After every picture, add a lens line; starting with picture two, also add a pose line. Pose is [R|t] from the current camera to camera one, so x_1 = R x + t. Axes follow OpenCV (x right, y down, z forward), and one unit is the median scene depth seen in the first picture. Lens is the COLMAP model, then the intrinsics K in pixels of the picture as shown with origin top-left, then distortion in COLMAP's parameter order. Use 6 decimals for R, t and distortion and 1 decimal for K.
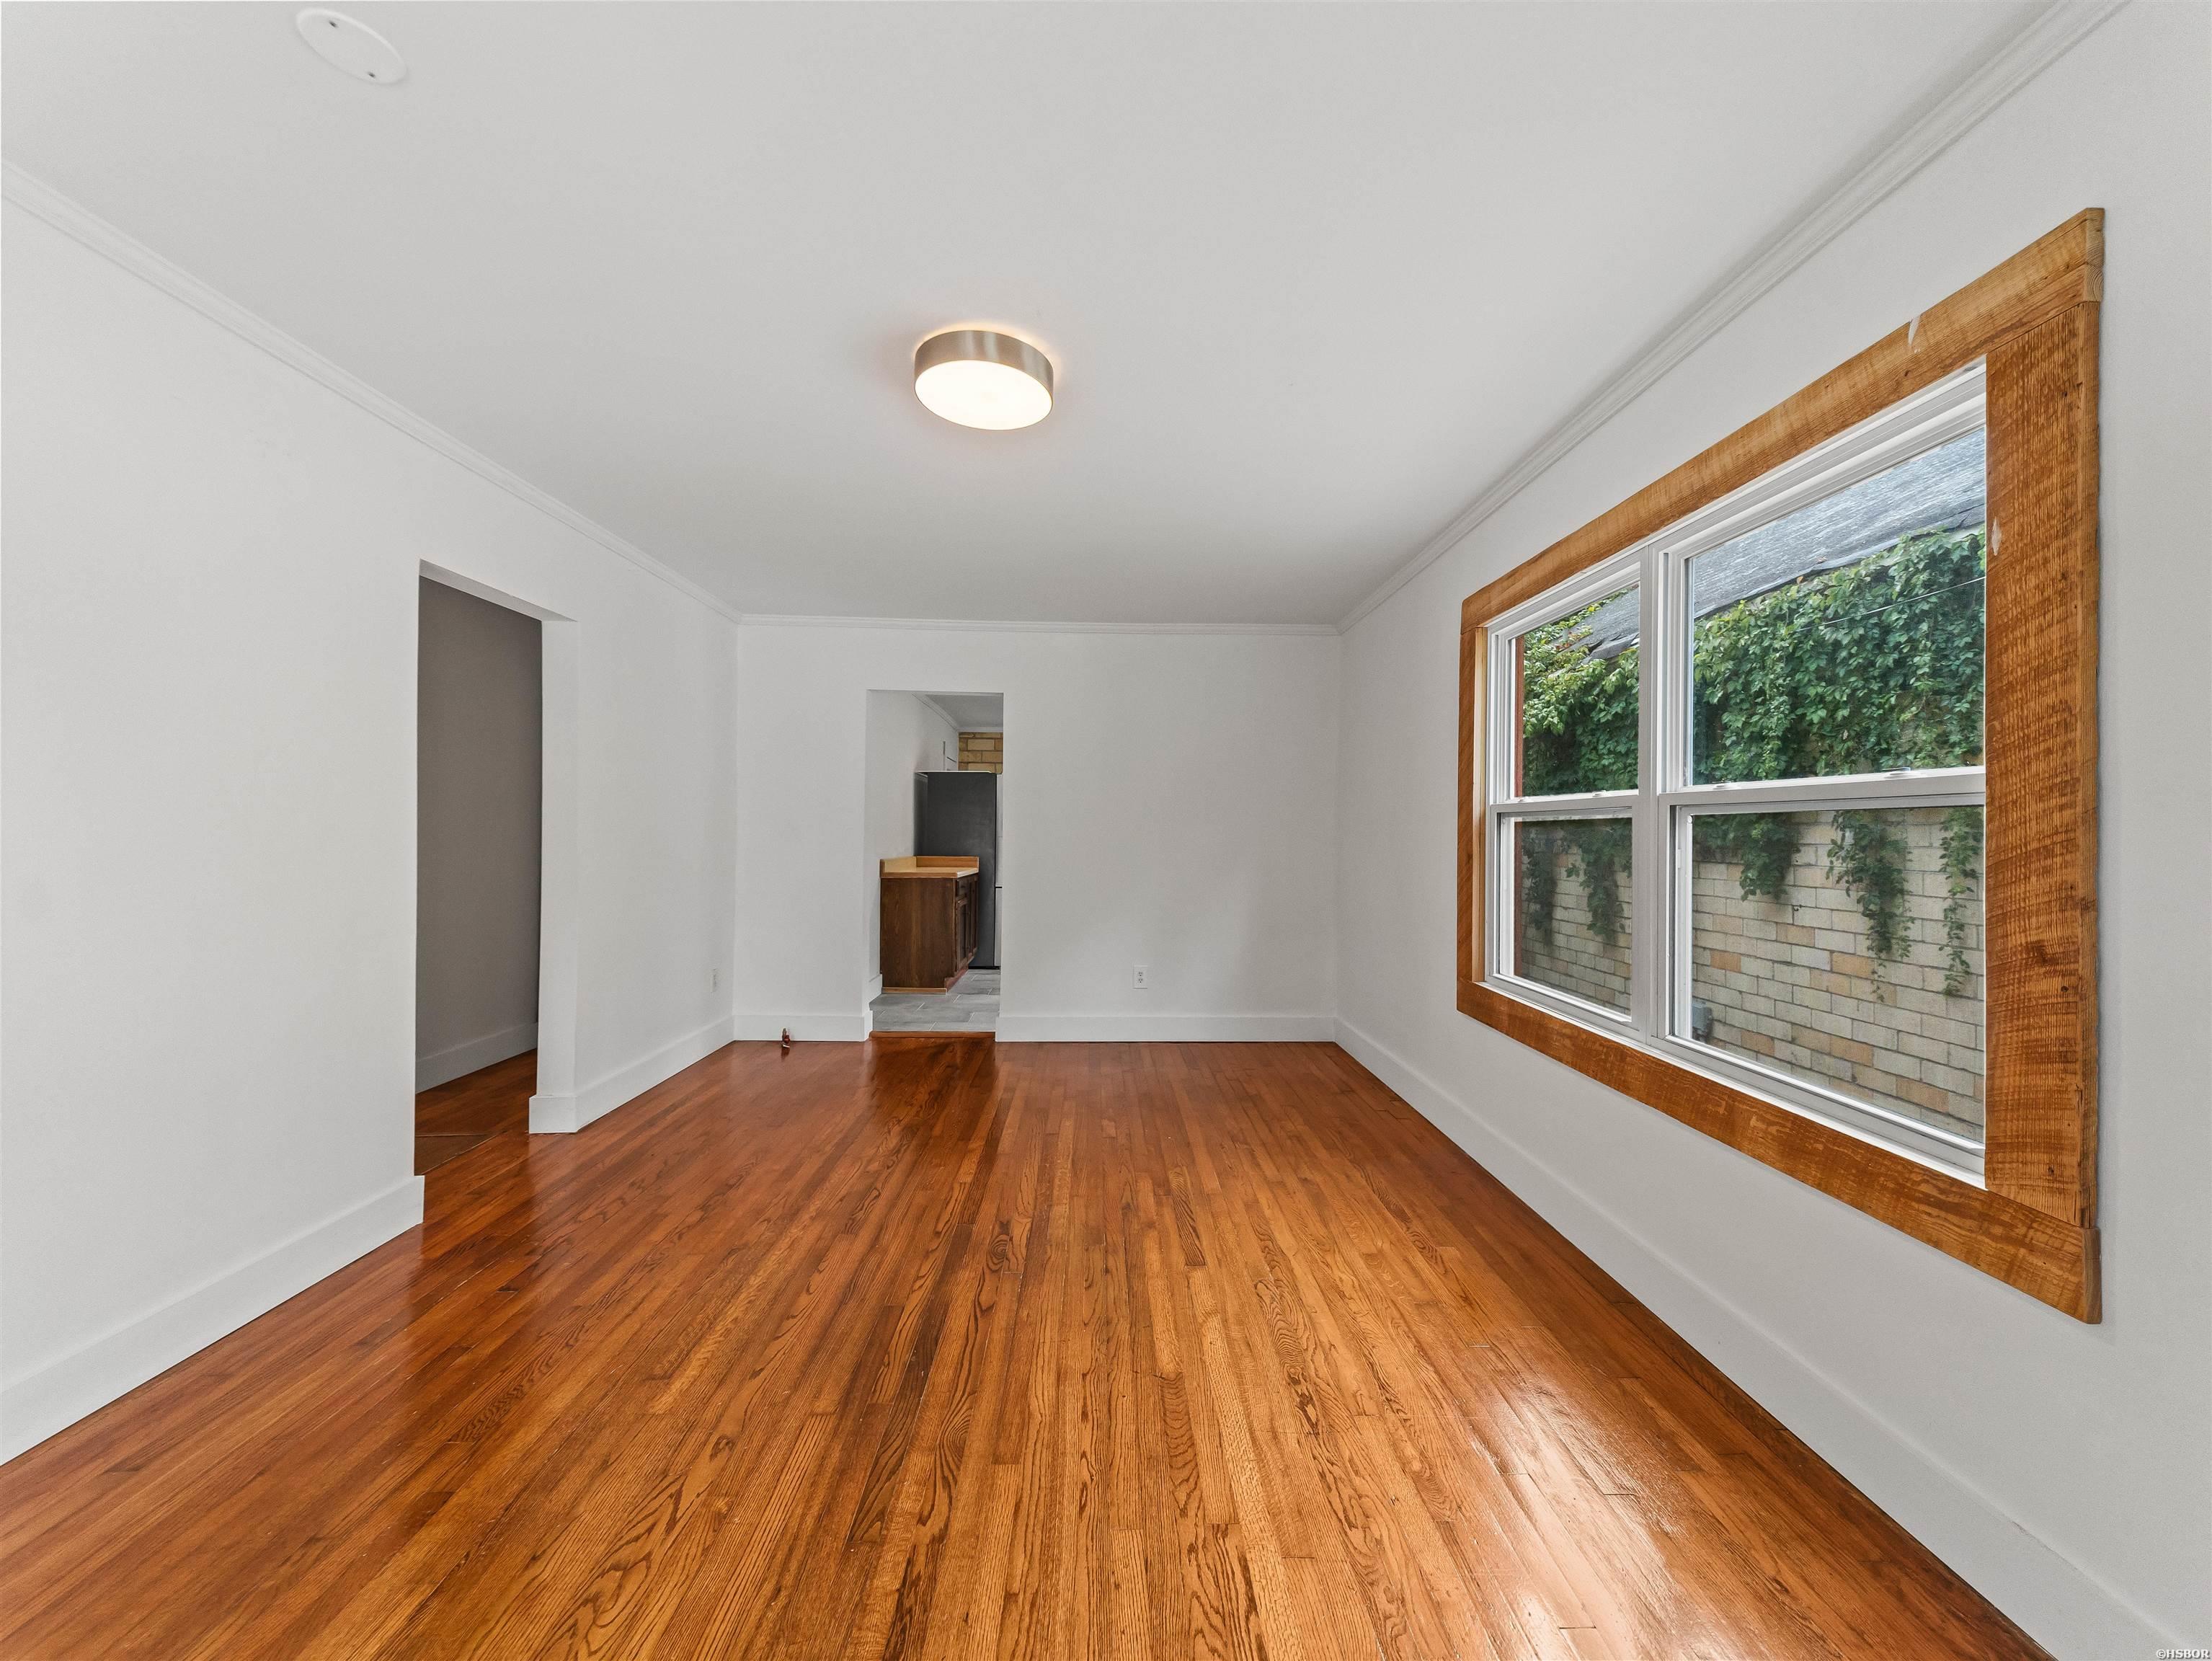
lens RADIAL K [[854.4, 0, 1104.2], [0, 854.4, 824.5], [0, 0, 1]] dist [0.028310, -0.009821]
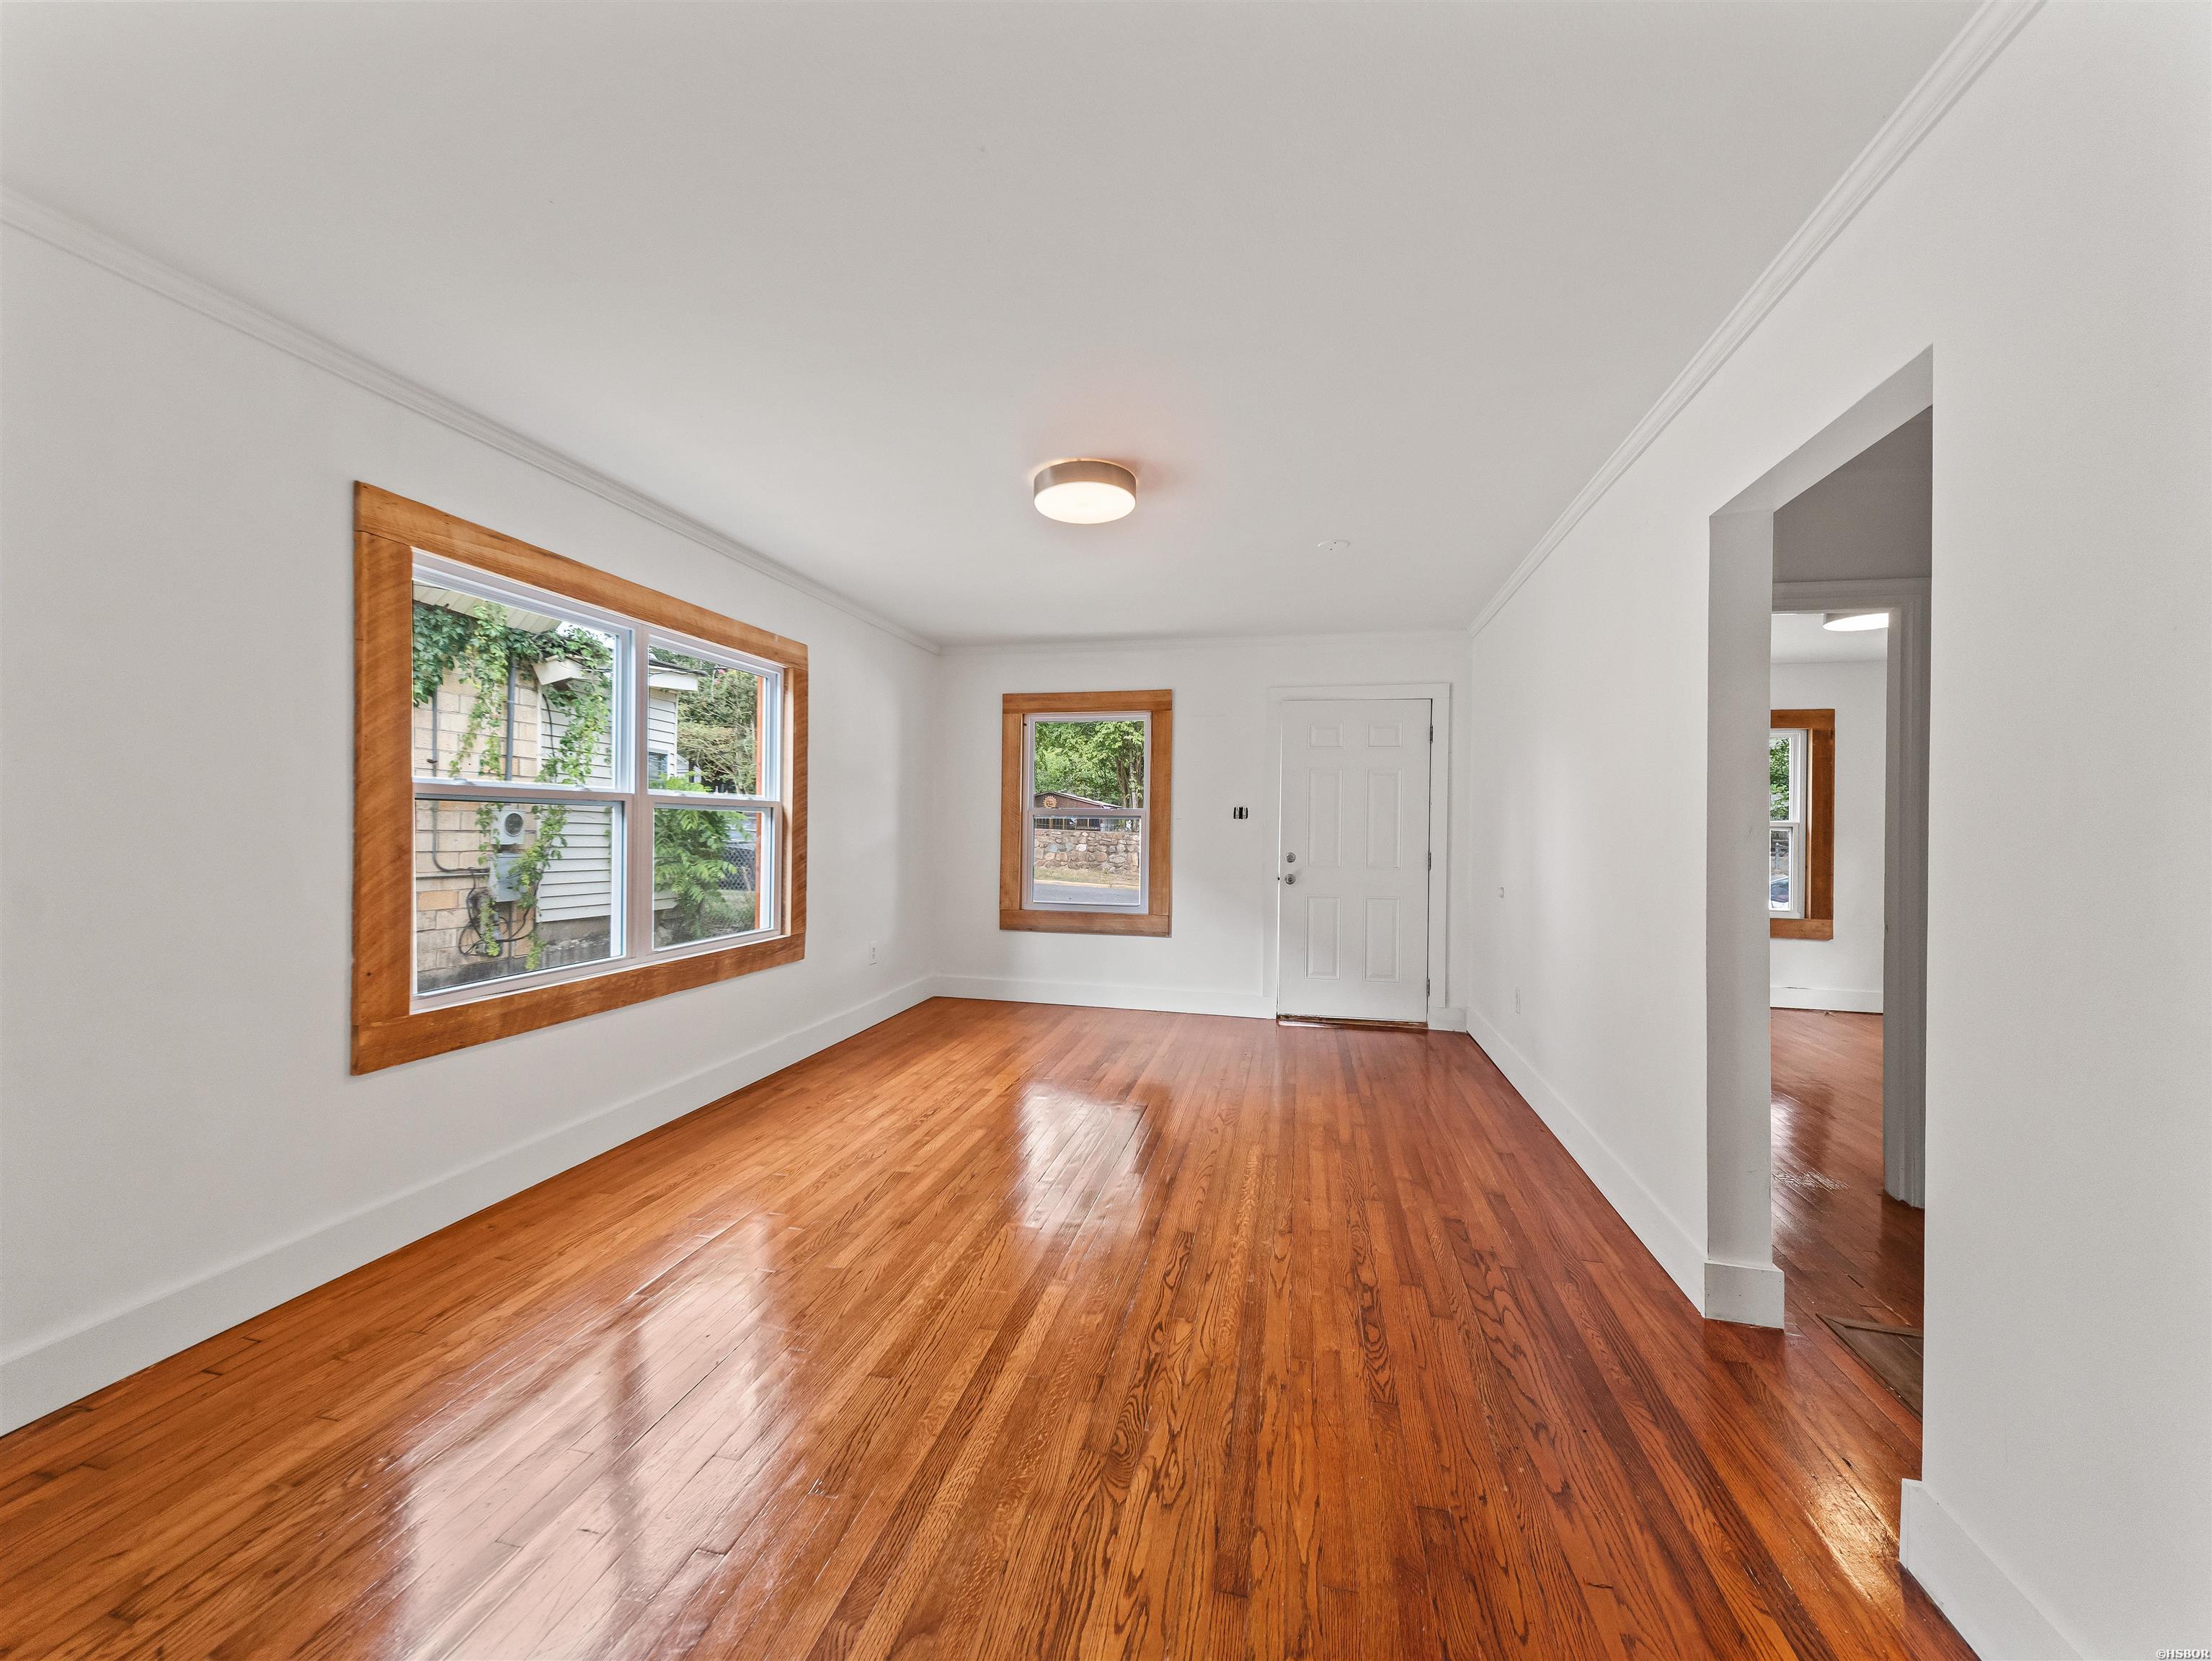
lens RADIAL K [[854.4, 0, 1104.2], [0, 854.4, 824.5], [0, 0, 1]] dist [0.028310, -0.009821]
pose [[-0.970979, -0.019537, 0.238364, -0.418190], [-0.021376, 0.999758, -0.005130, 0.006183], [-0.238206, -0.010076, -0.971162, 1.932764]]
